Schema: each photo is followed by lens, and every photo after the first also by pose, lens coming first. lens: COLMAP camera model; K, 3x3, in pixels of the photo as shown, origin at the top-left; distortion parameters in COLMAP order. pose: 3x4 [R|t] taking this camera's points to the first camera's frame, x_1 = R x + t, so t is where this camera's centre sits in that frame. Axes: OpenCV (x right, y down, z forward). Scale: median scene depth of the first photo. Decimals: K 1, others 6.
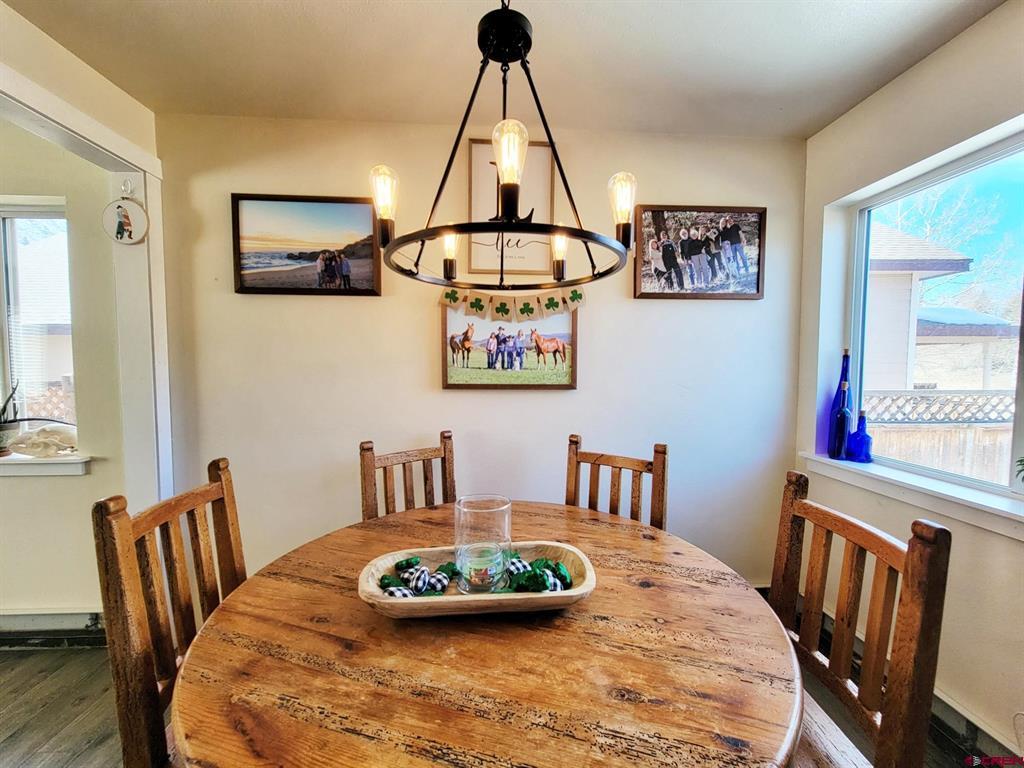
lens RADIAL K [[417.3, 0, 514.8], [0, 417.3, 387.1], [0, 0, 1]] dist [-0.003069, 0.000045]
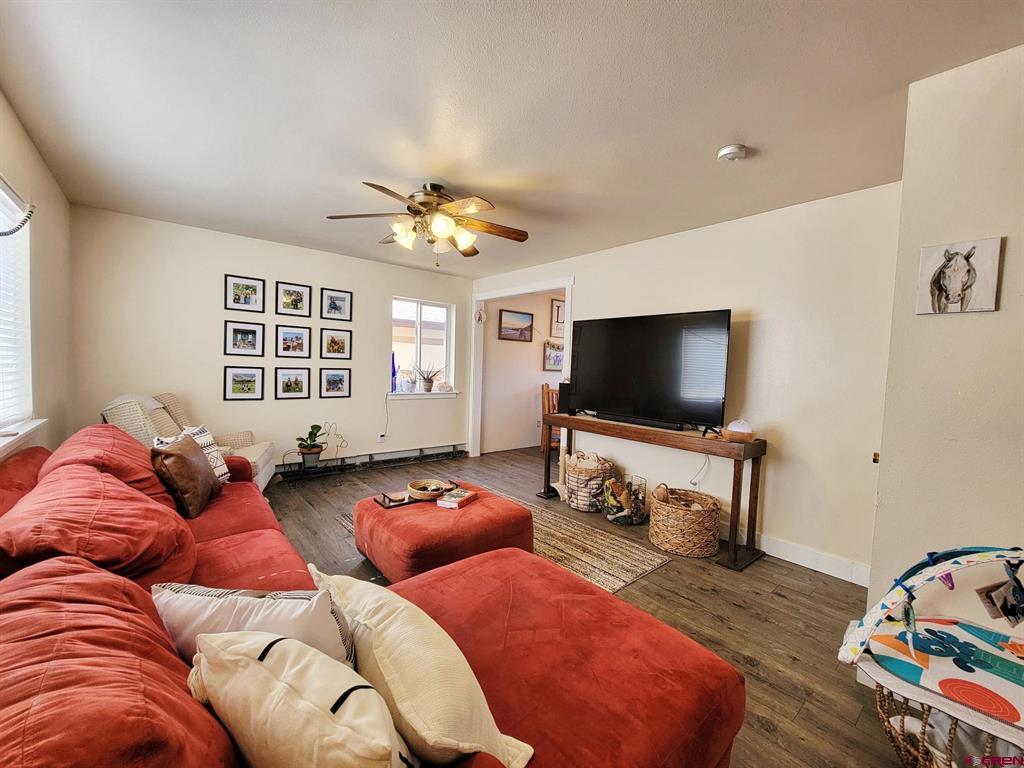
lens RADIAL K [[417.3, 0, 514.8], [0, 417.3, 387.1], [0, 0, 1]] dist [-0.003069, 0.000045]
pose [[0.799880, -0.007082, 0.600118, -2.394353], [-0.002548, 0.999881, 0.015196, 0.086726], [-0.600155, -0.013684, 0.799767, -1.566703]]
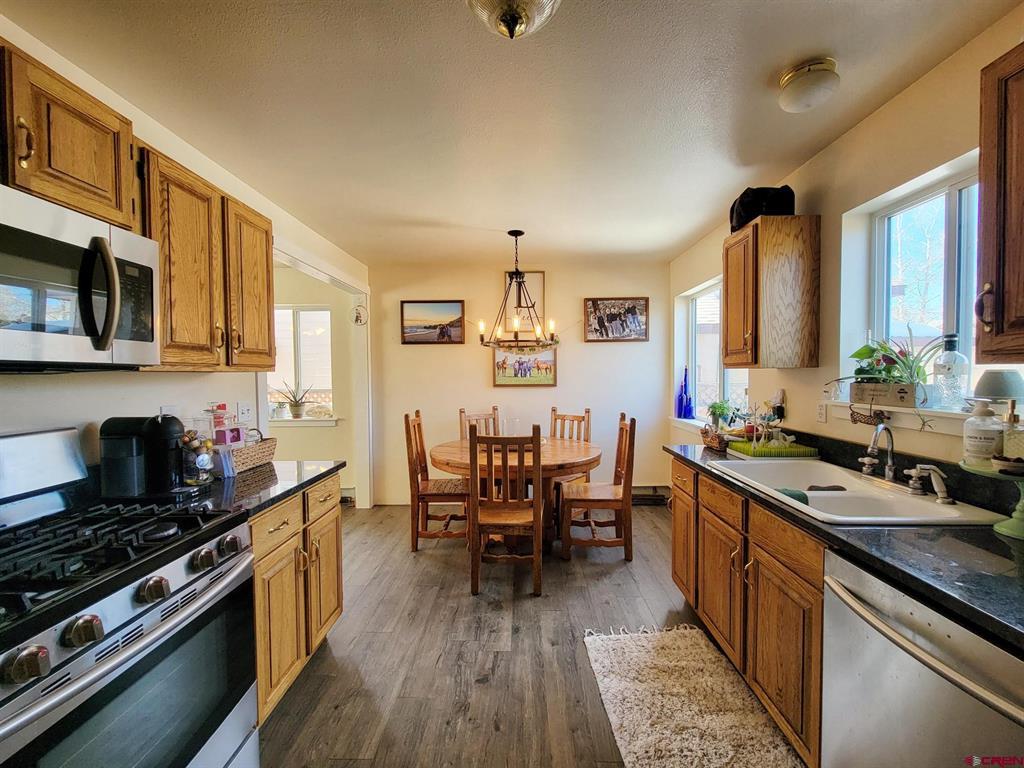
lens RADIAL K [[417.3, 0, 514.8], [0, 417.3, 387.1], [0, 0, 1]] dist [-0.003069, 0.000045]
pose [[0.997141, -0.009149, -0.075006, 0.097270], [0.007891, 0.999823, -0.017057, 0.044017], [0.075149, 0.016416, 0.997037, -1.128974]]
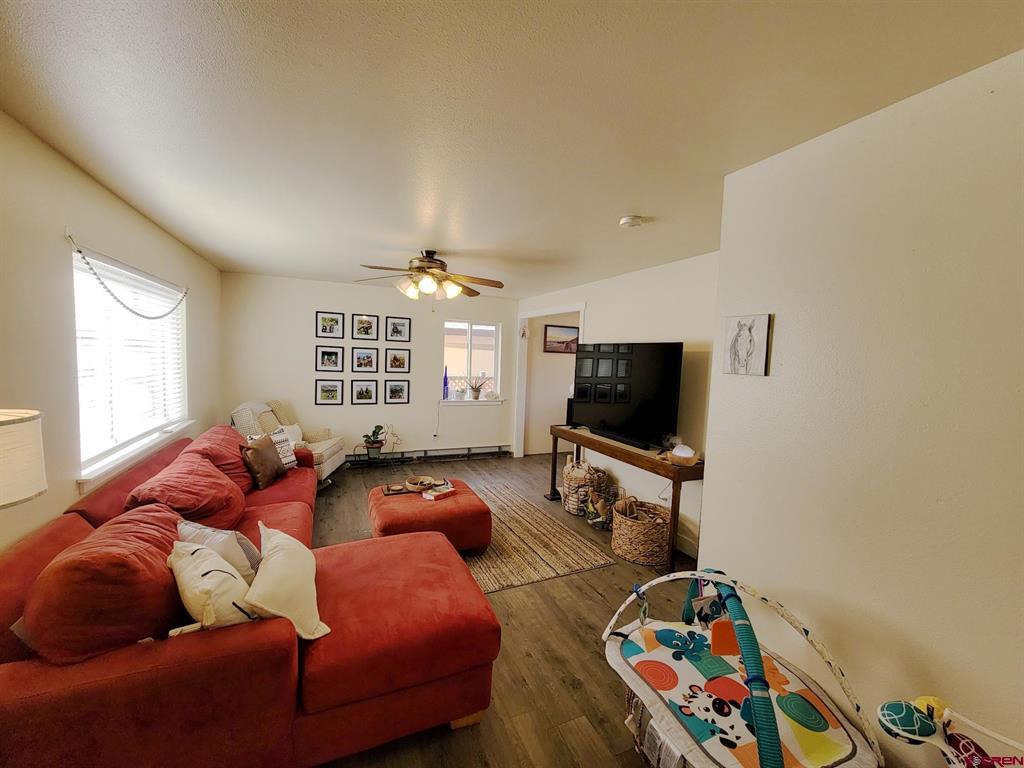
lens RADIAL K [[417.3, 0, 514.8], [0, 417.3, 387.1], [0, 0, 1]] dist [-0.003069, 0.000045]
pose [[0.933282, 0.004671, 0.359113, -2.073688], [-0.016598, 0.999408, 0.030138, -0.033455], [-0.358760, -0.034088, 0.932807, -2.111122]]
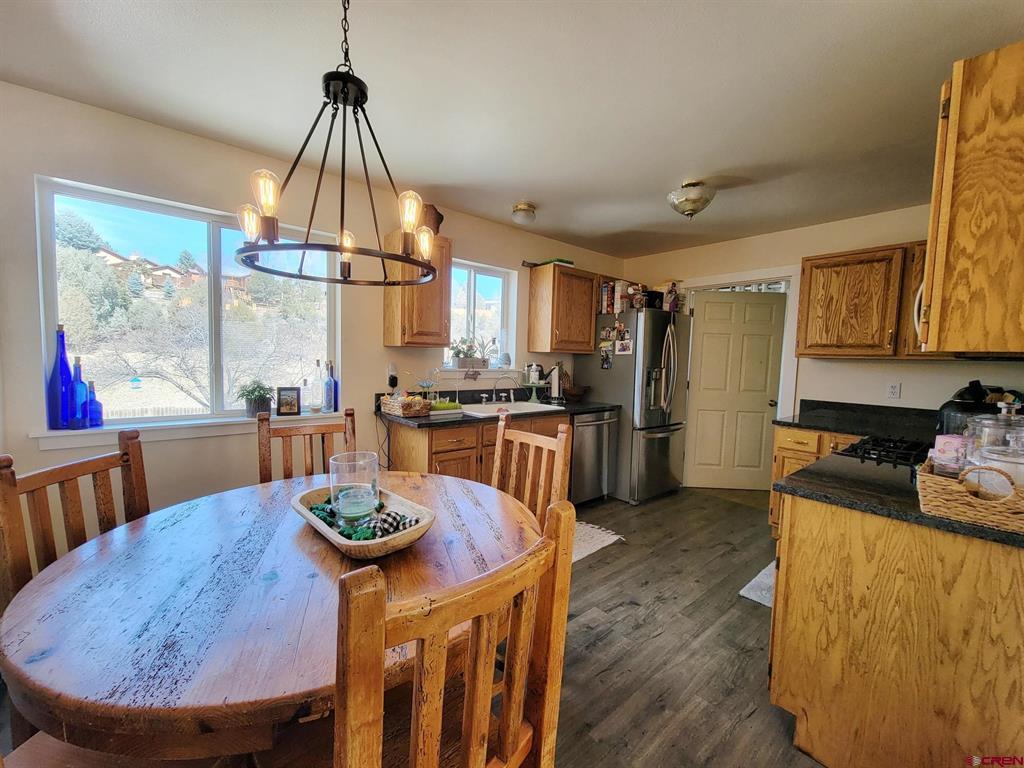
lens RADIAL K [[417.3, 0, 514.8], [0, 417.3, 387.1], [0, 0, 1]] dist [-0.003069, 0.000045]
pose [[-0.606915, -0.079326, 0.790798, -0.711988], [0.005800, 0.994538, 0.104215, -0.033392], [-0.794746, 0.067836, -0.603139, 0.720915]]
